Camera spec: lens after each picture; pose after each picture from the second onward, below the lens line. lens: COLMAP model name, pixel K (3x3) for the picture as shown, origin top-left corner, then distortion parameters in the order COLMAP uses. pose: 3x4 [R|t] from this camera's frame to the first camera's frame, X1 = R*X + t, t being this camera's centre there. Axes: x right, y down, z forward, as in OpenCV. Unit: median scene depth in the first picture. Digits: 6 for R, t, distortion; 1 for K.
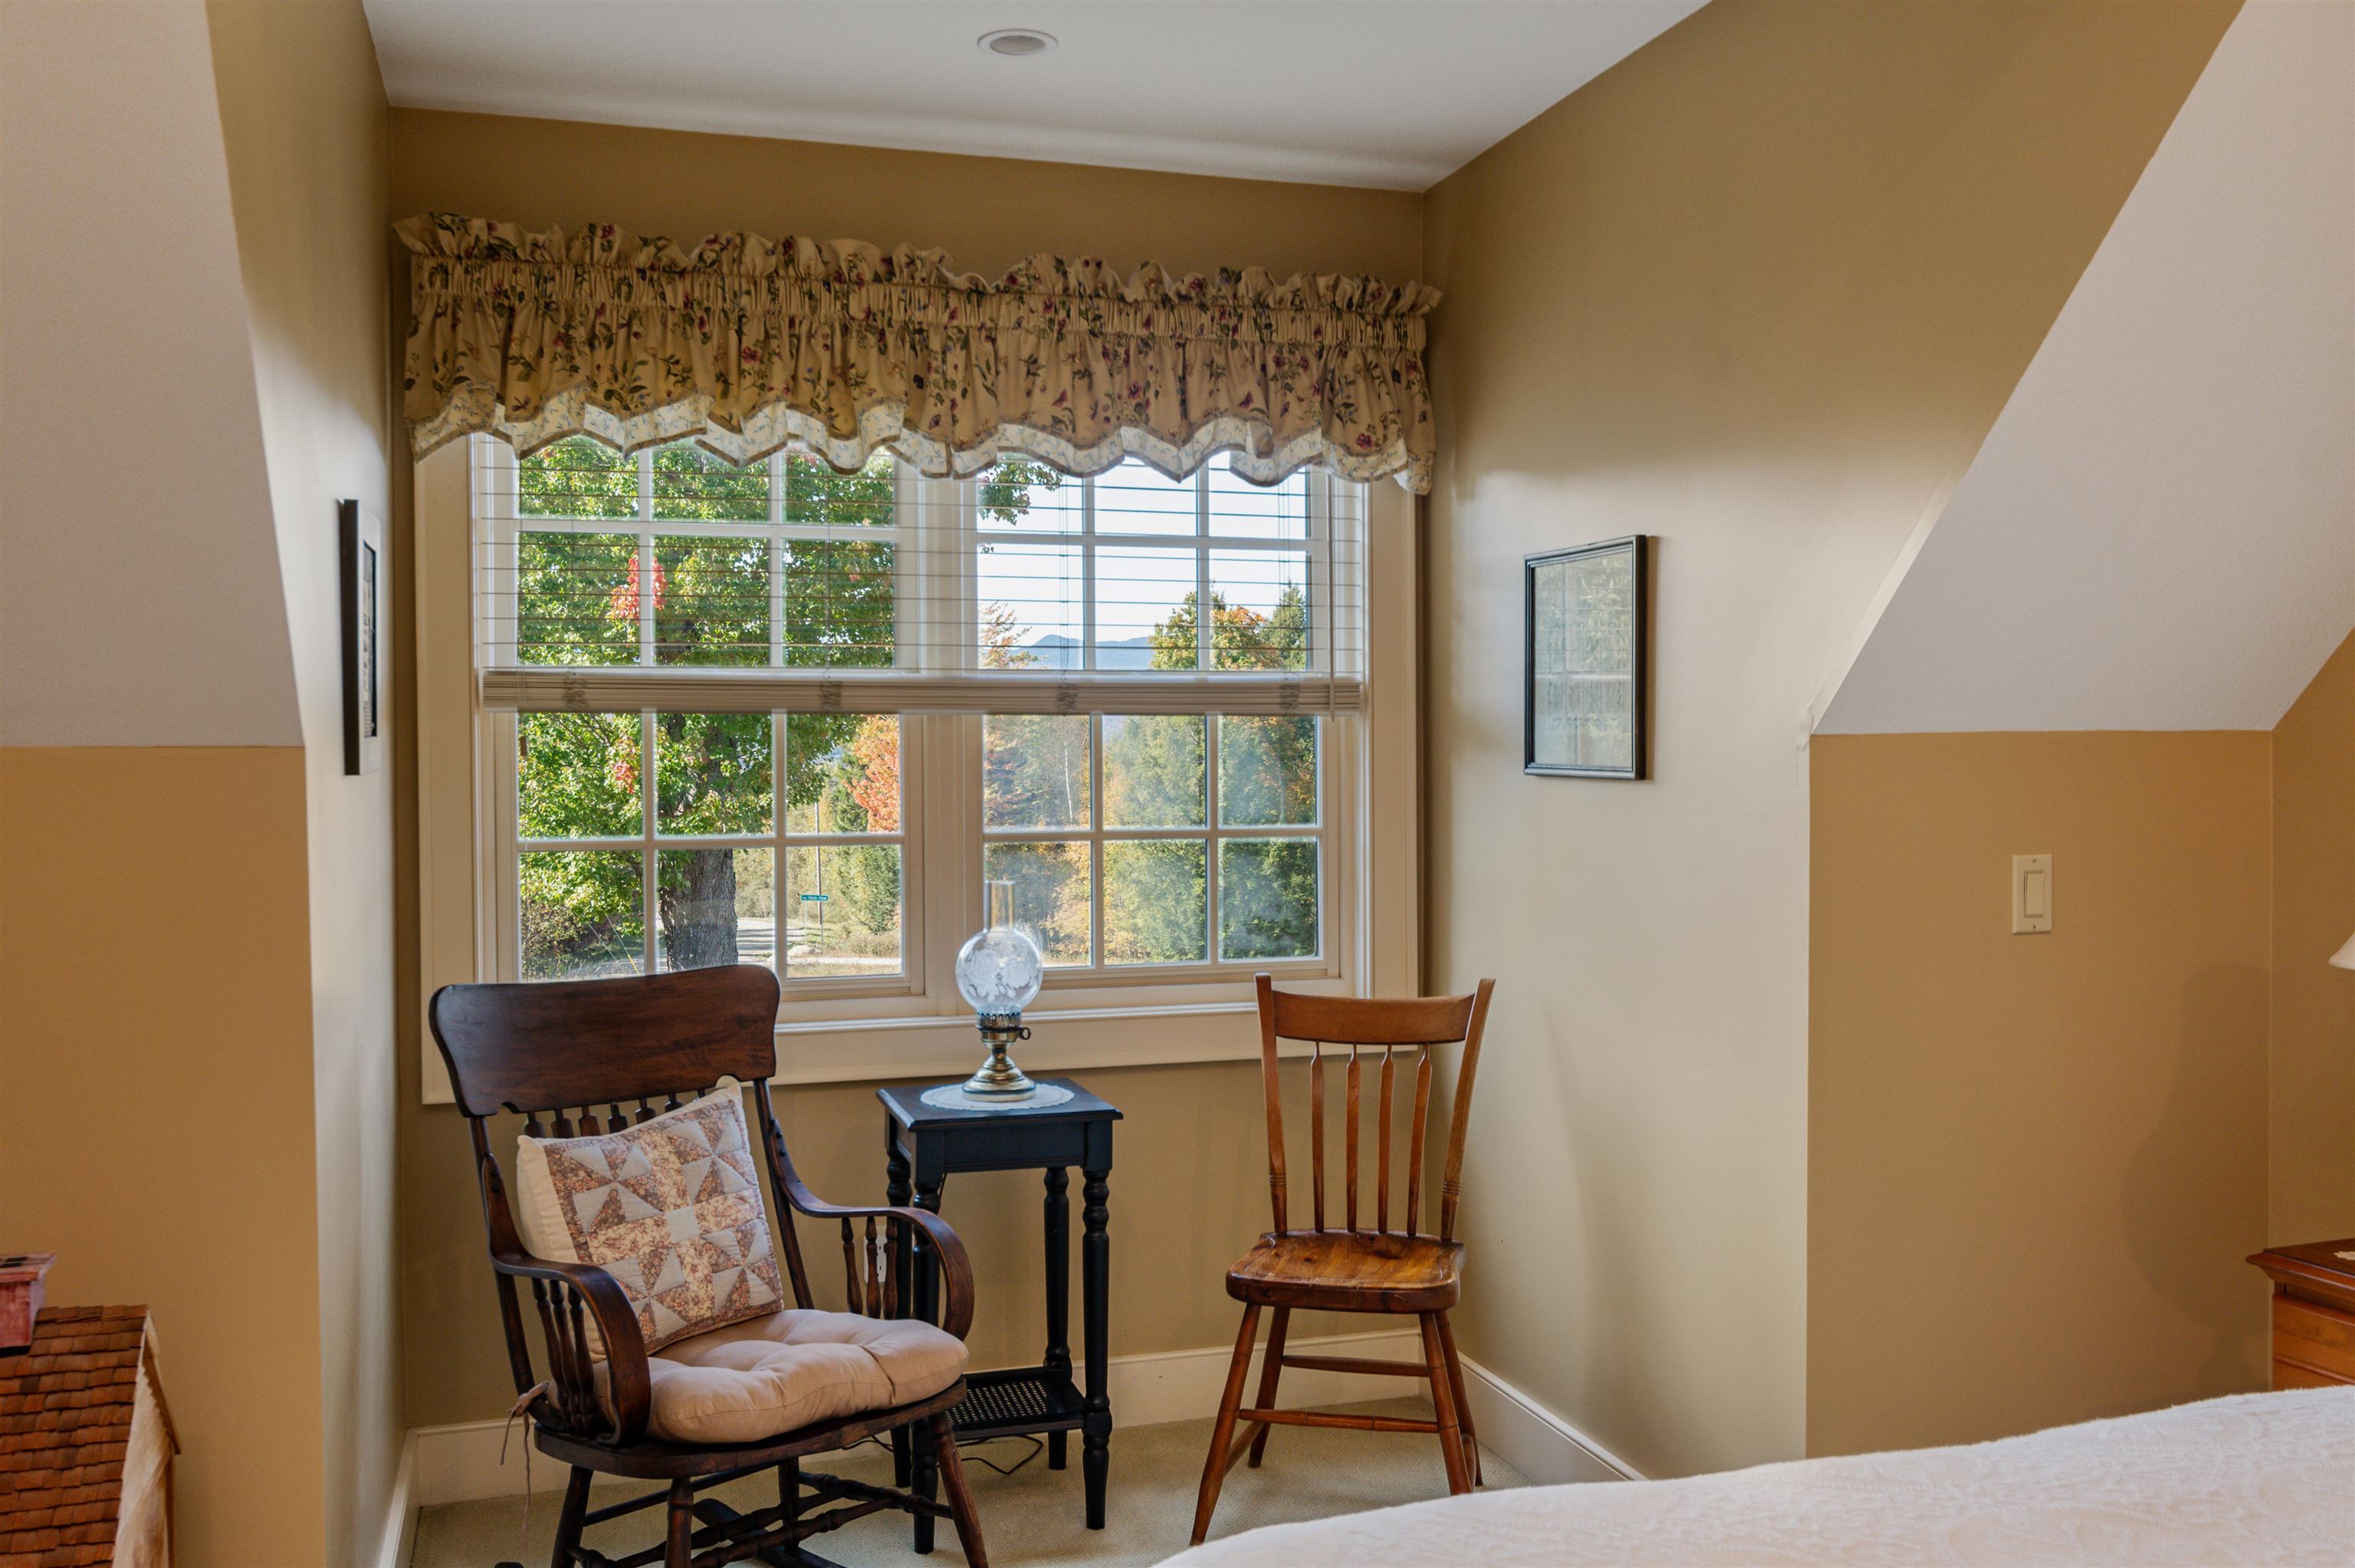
lens RADIAL K [[1989.9, 0, 1177.5], [0, 1989.9, 784.0], [0, 0, 1]] dist [0.001538, -0.000756]
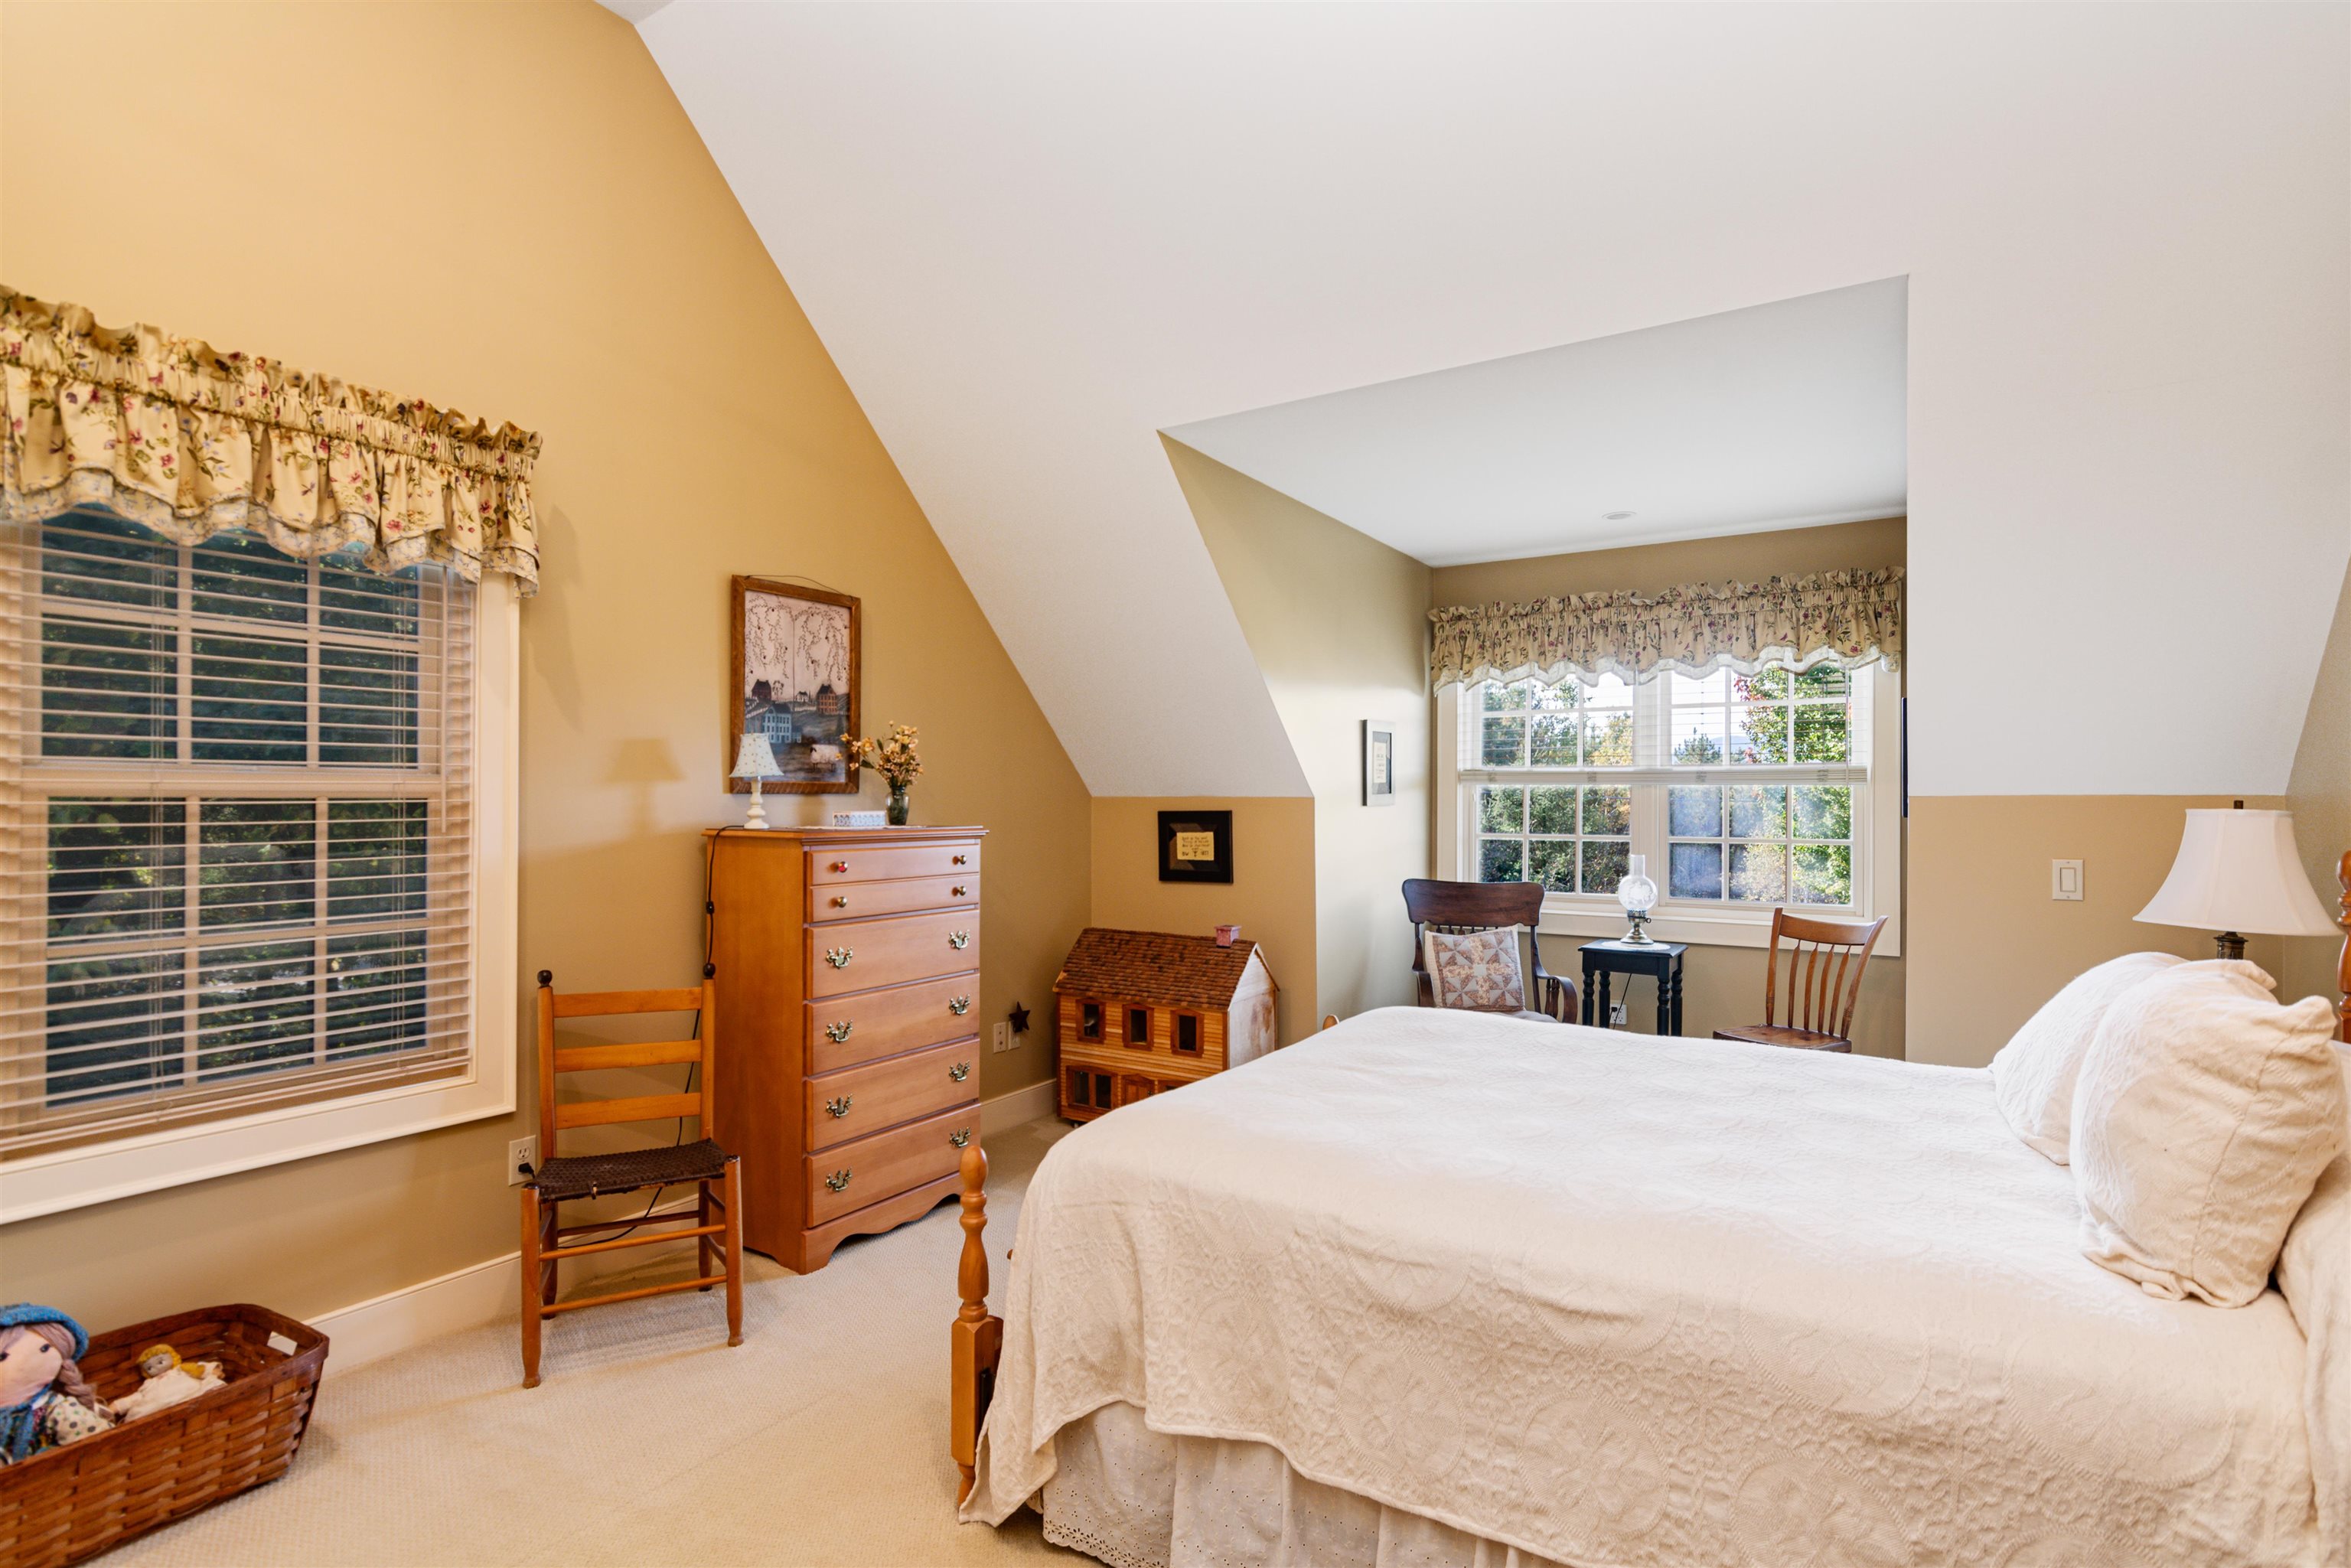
lens RADIAL K [[1143.5, 0, 1164.8], [0, 1143.5, 804.2], [0, 0, 1]] dist [0.001368, 0.000203]
pose [[0.640558, 0.011446, -0.767824, 0.588229], [-0.020278, 0.999792, -0.002013, 0.001905], [0.767642, 0.016859, 0.640657, -0.307946]]
